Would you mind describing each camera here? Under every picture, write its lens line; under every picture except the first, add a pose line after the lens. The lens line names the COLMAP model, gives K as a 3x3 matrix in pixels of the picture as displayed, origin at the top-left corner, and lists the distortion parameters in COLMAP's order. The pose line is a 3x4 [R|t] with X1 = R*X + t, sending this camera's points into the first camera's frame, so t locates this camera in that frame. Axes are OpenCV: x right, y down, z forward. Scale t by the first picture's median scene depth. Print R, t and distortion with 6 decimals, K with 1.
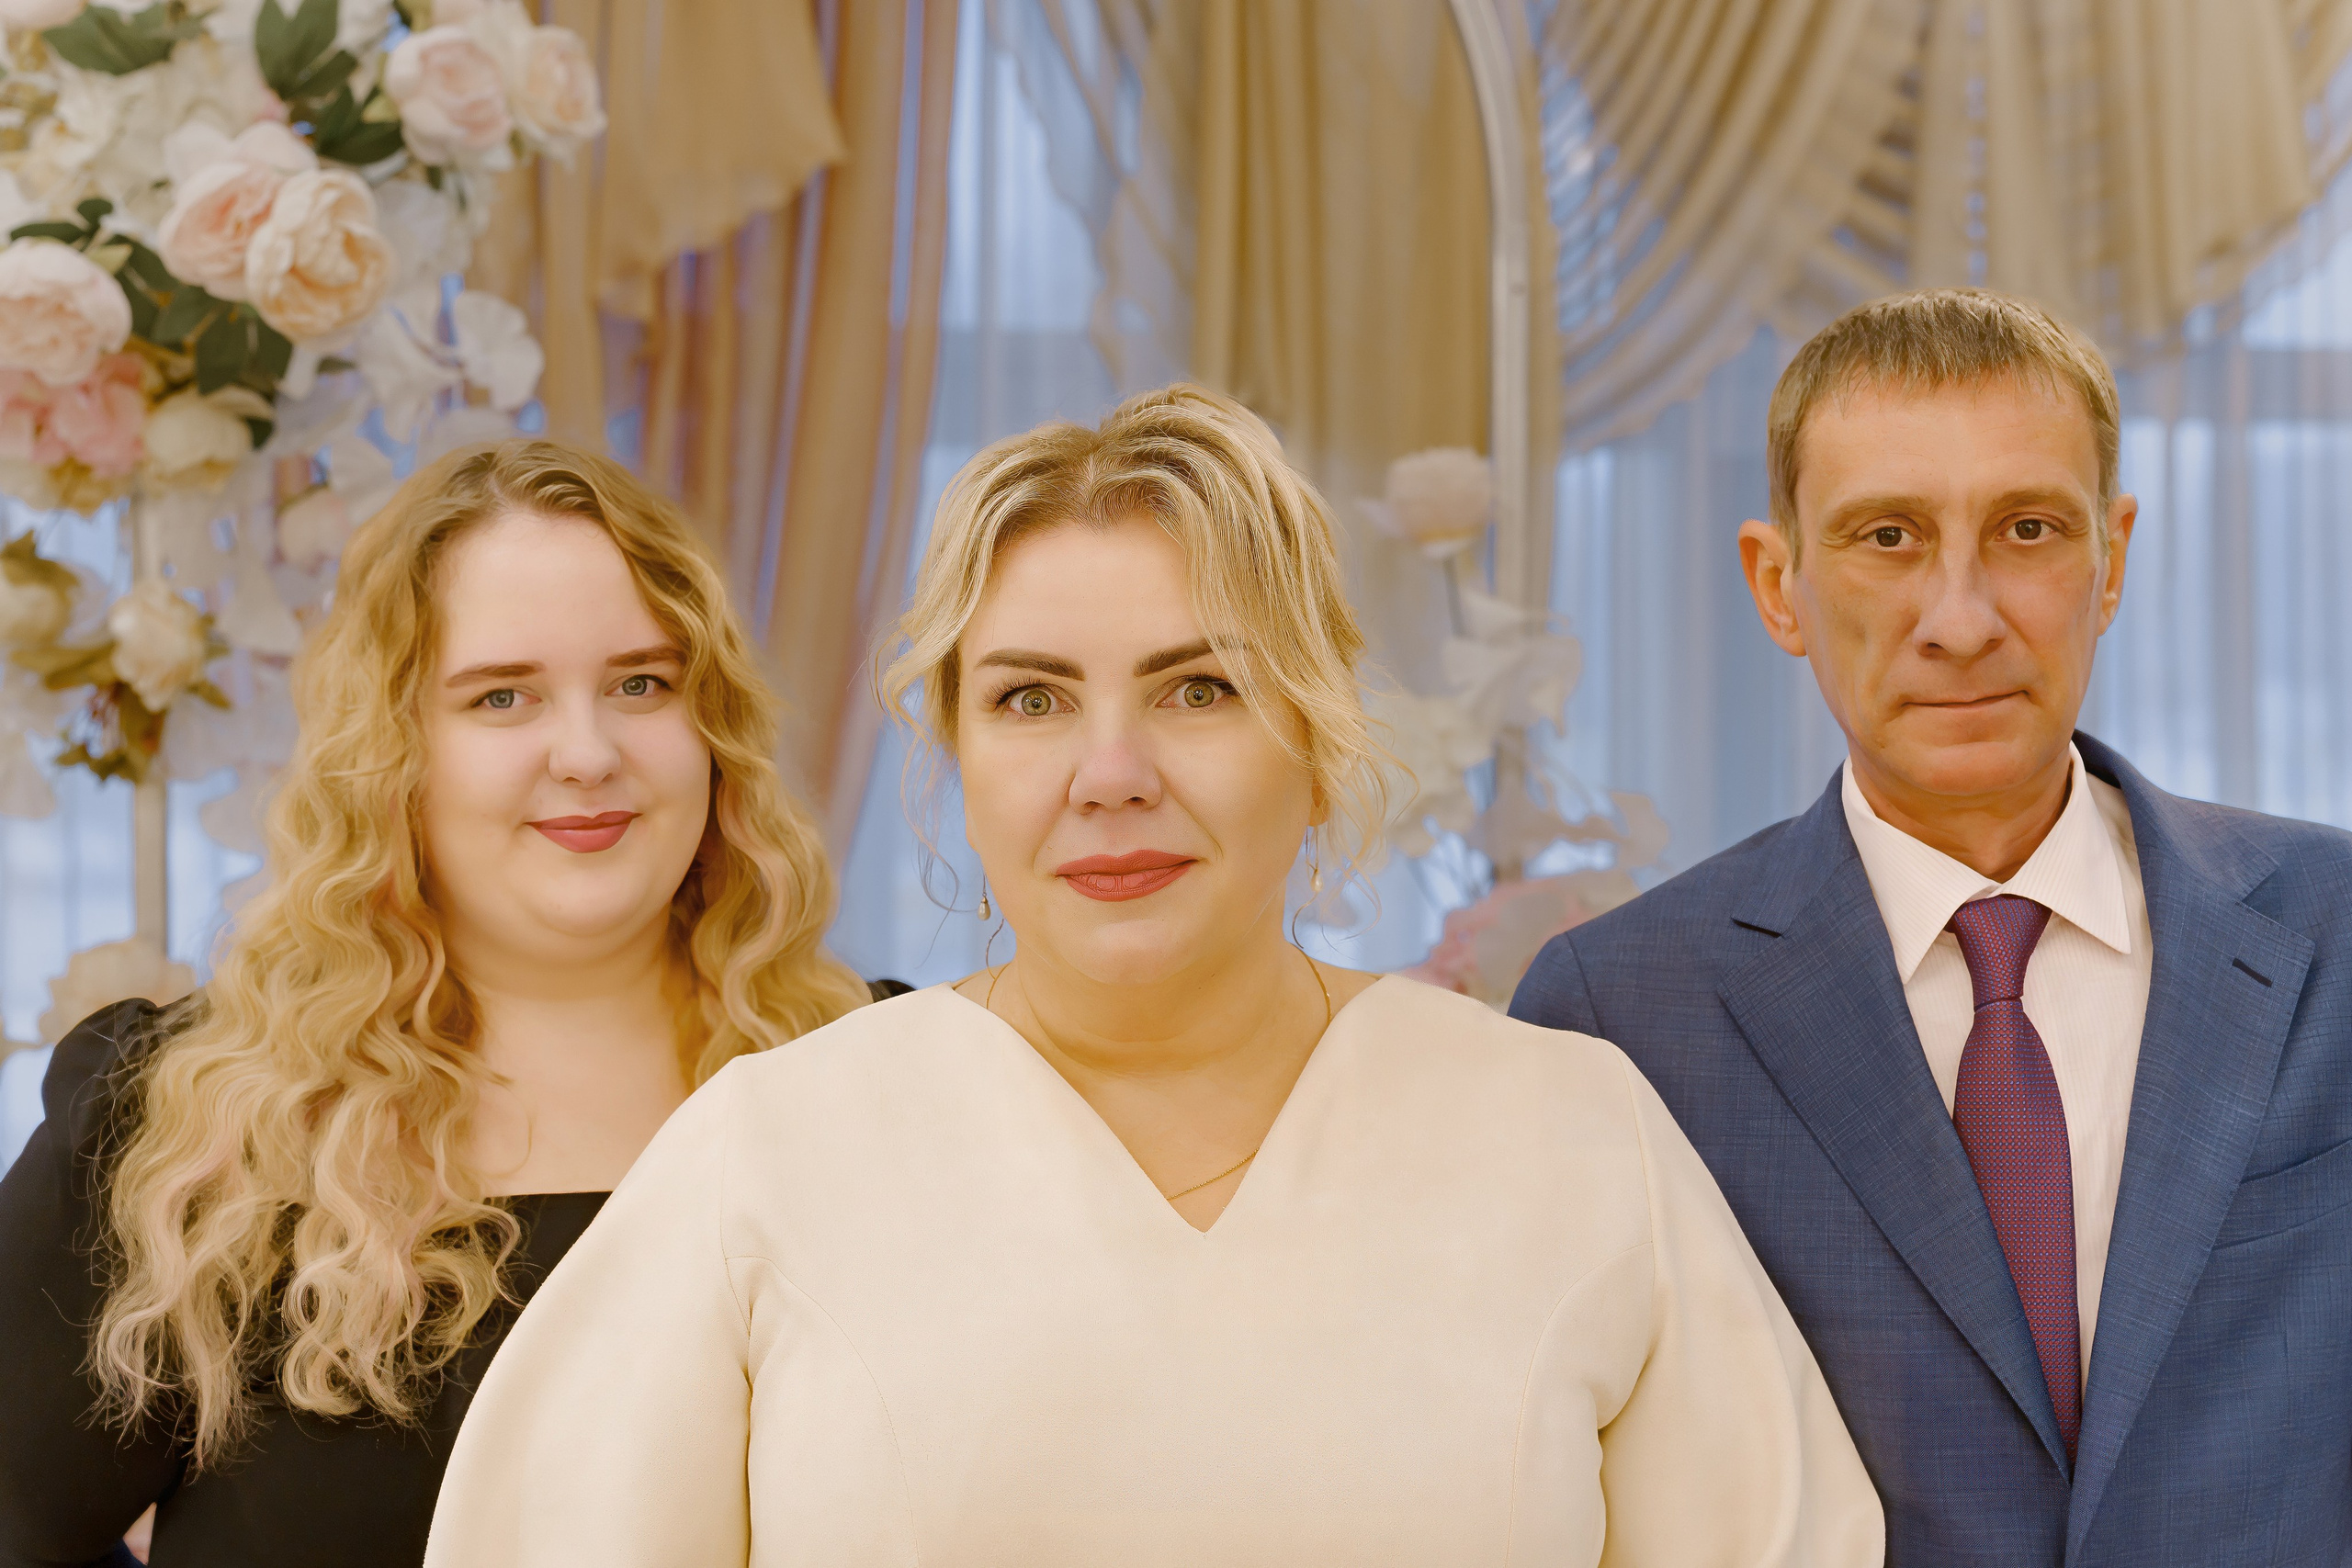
lens RADIAL K [[3541.6, 0, 1133.1], [0, 3541.6, 807.6], [0, 0, 1]] dist [-0.016665, 0.000000]
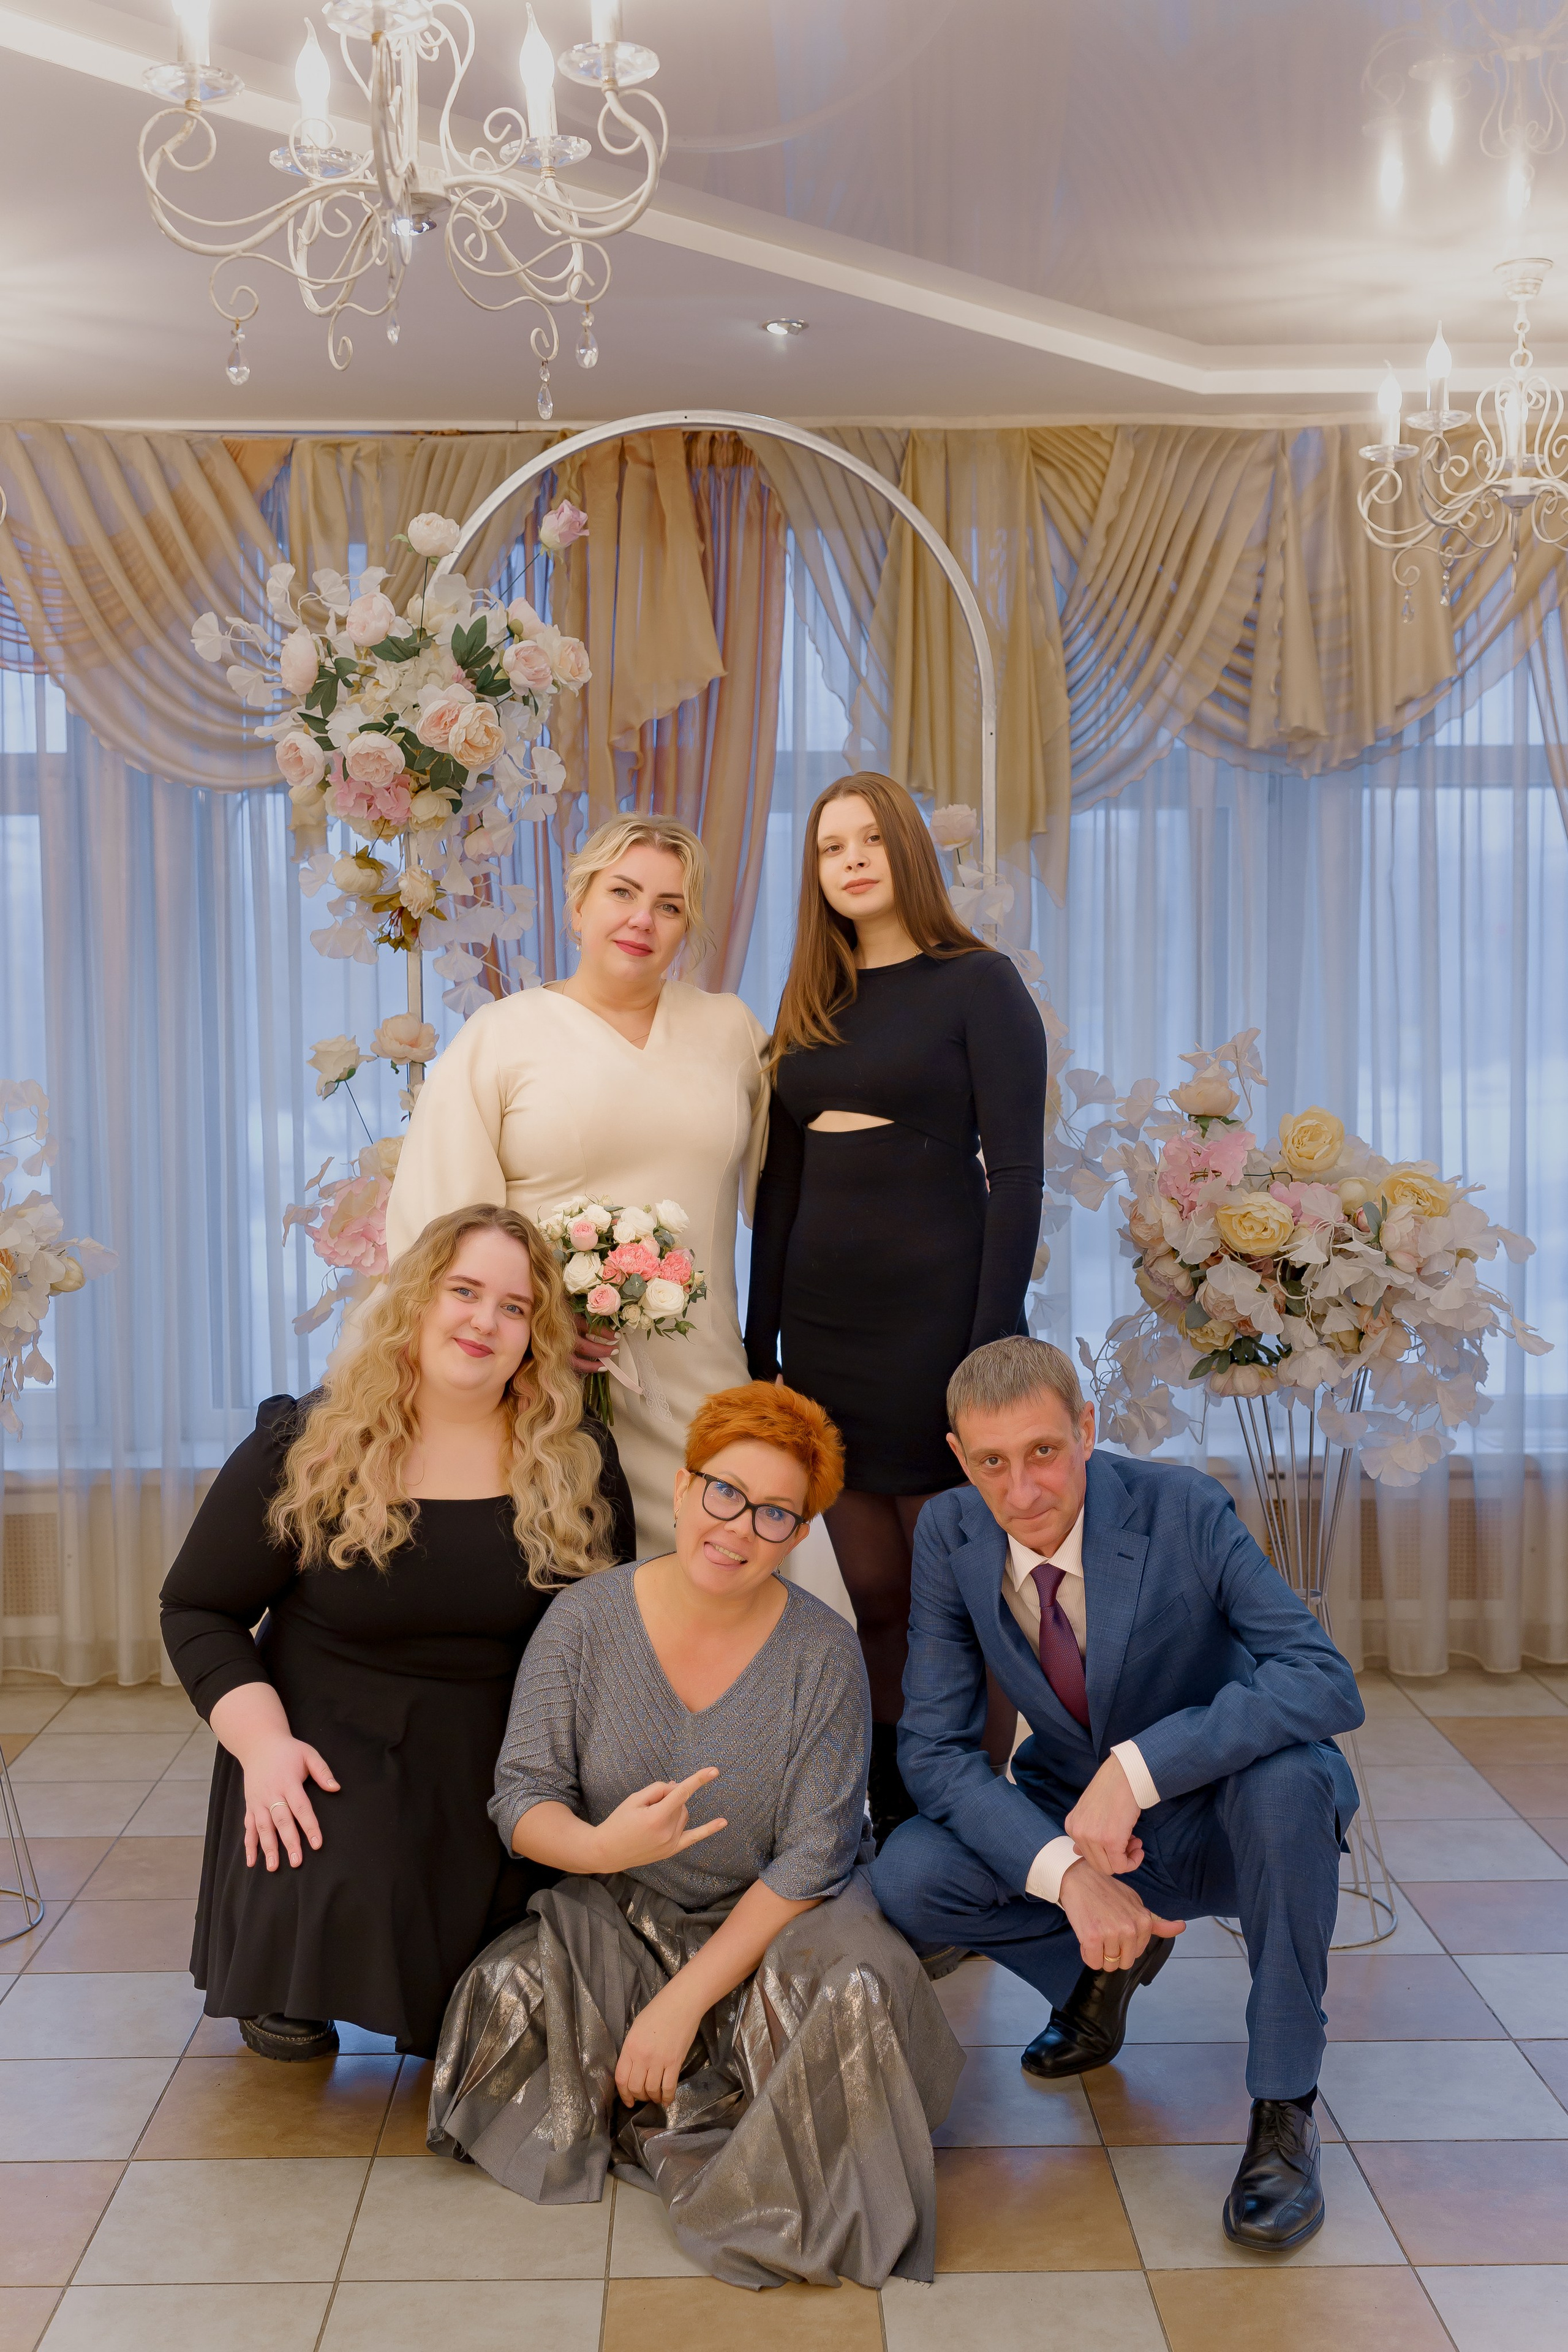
lens RADIAL K [[2368.7, 0, 735.9], [0, 2368.7, 1191.3], [0, 0, 1]] dist [-0.012465, 0.000000]
pose [[0.990905, 0.002900, -0.134529, 0.165725], [0.004259, 0.998591, 0.052896, 0.074538], [0.134493, -0.052988, 0.989497, -0.608677]]
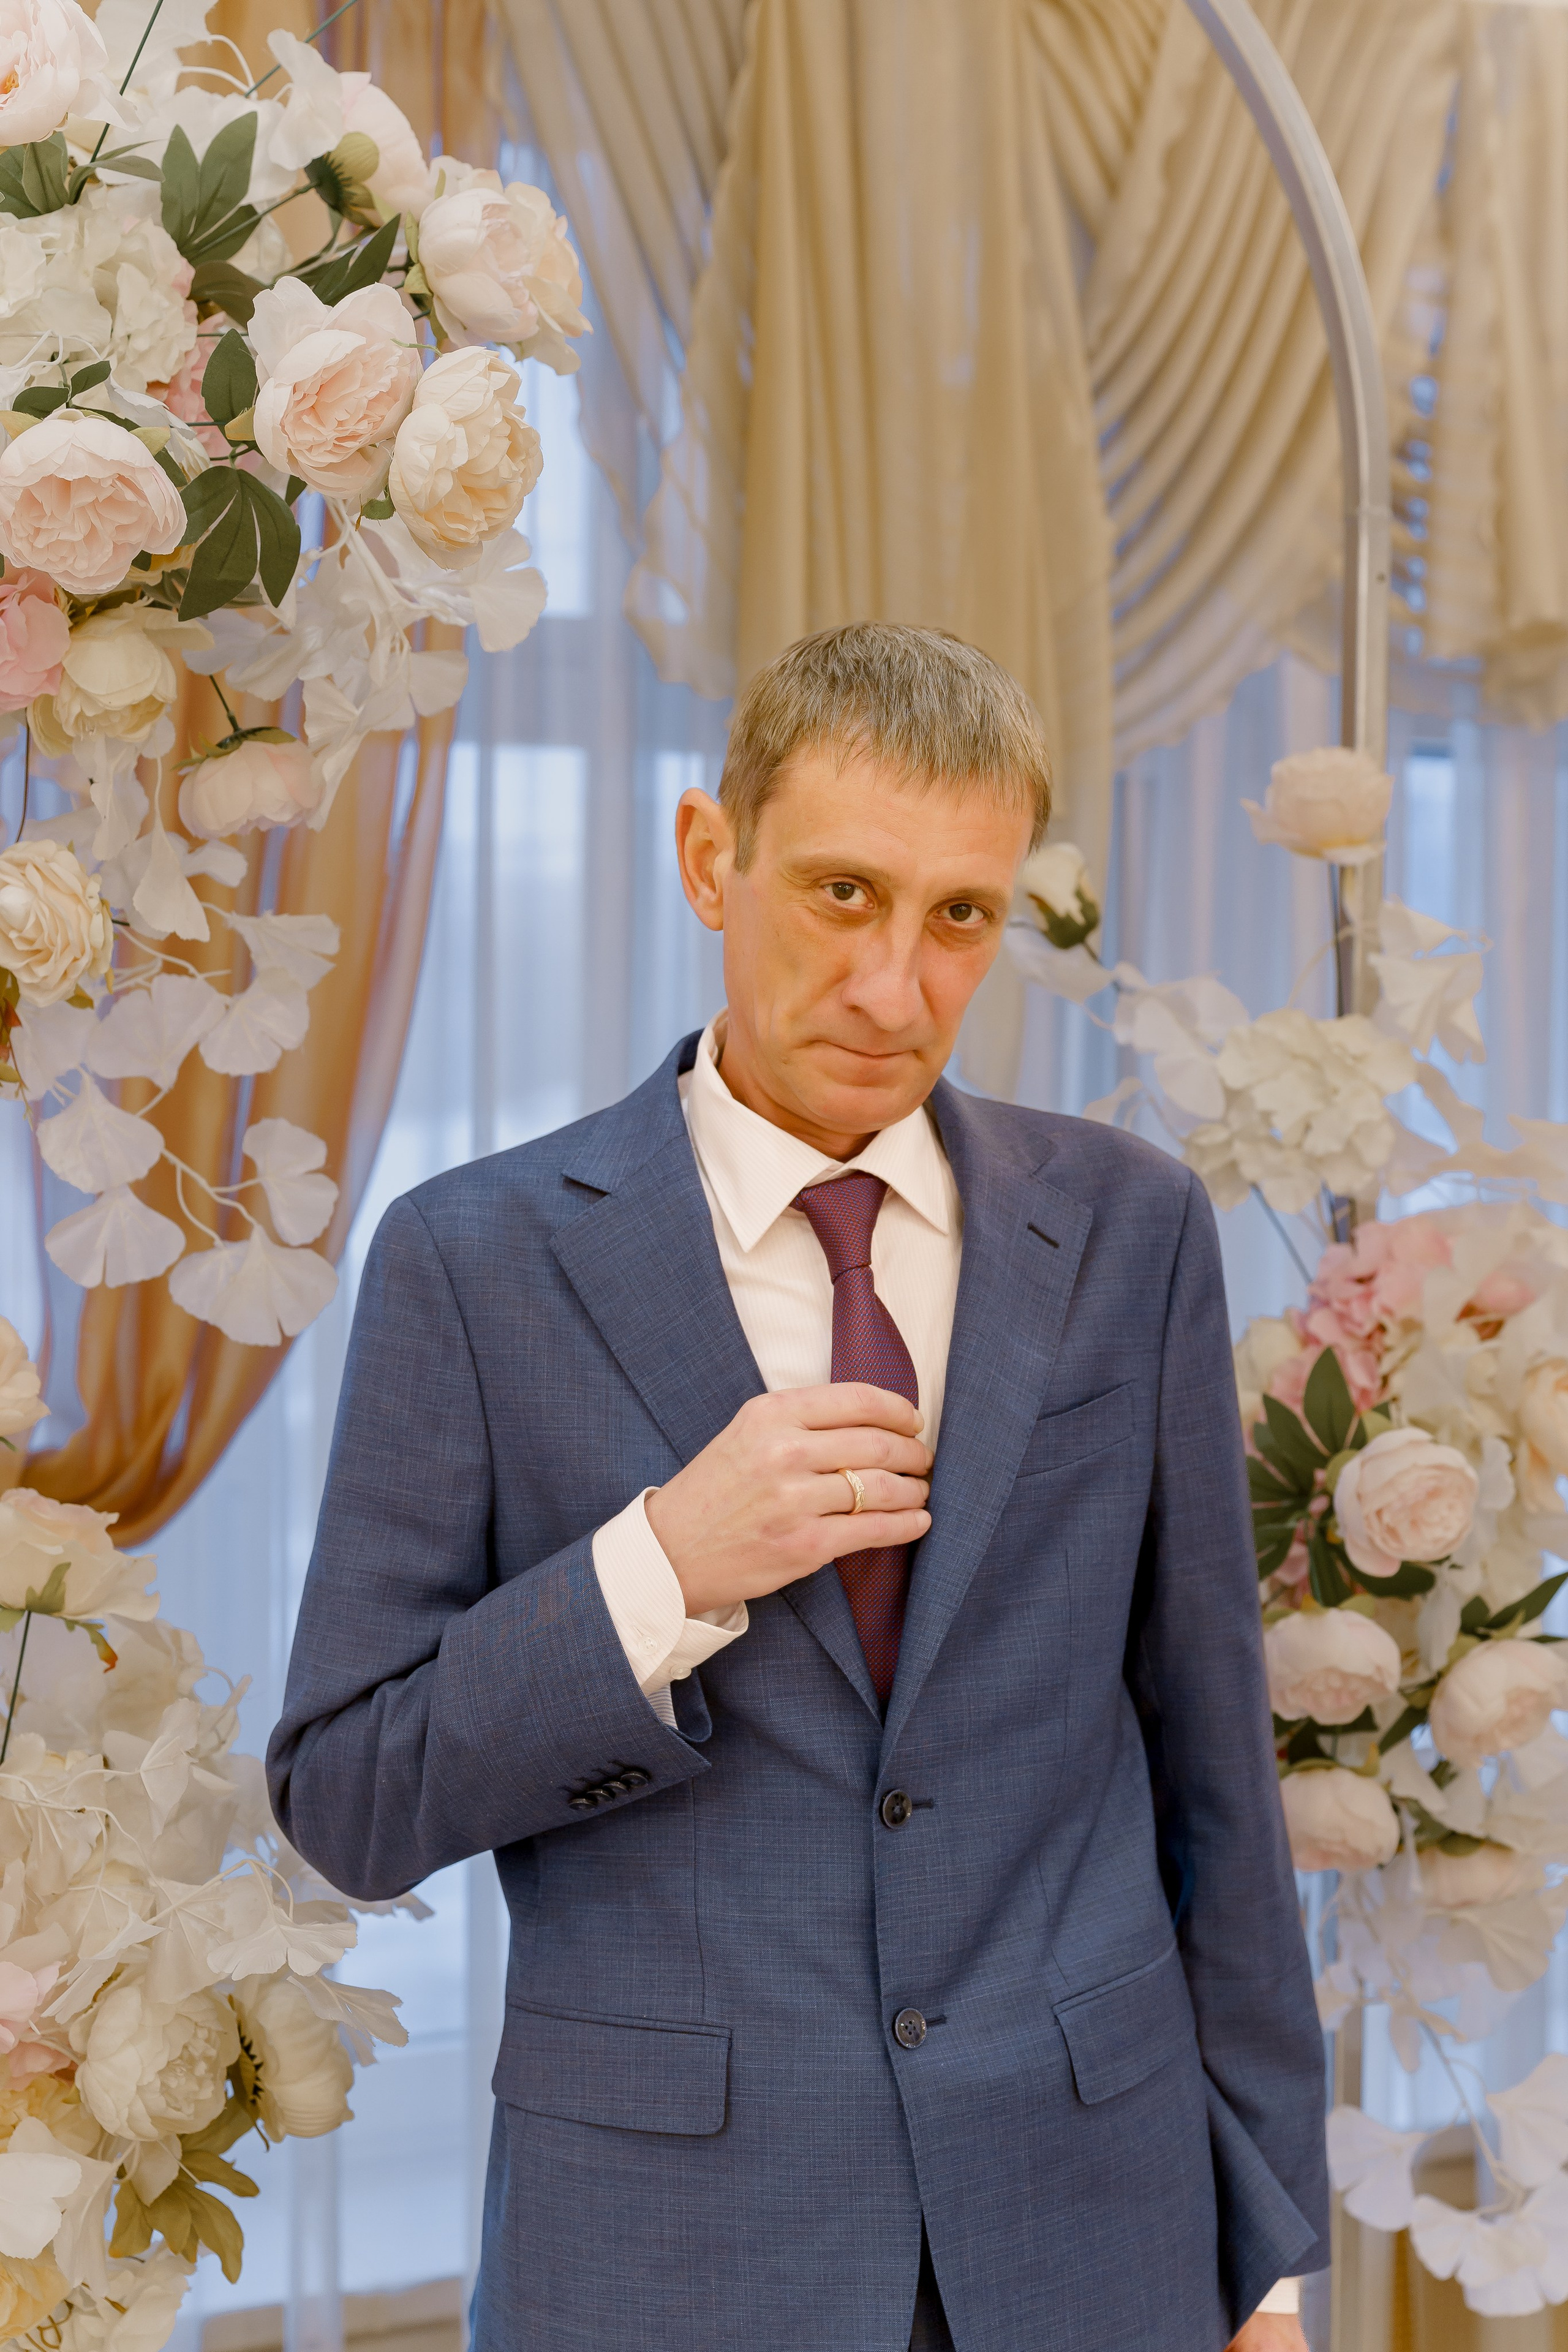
lens RADIAL K [[3720.2, 0, 838.9], [0, 3720.2, 1188.0], [0, 0, 1]] dist [0.011733, 0.000000]
pose [[0.953977, -0.000195, 0.299878, -0.350405], [-0.001053, 0.999991, 0.004001, 0.009974], [-0.299876, -0.004133, 0.953969, 0.129461]]
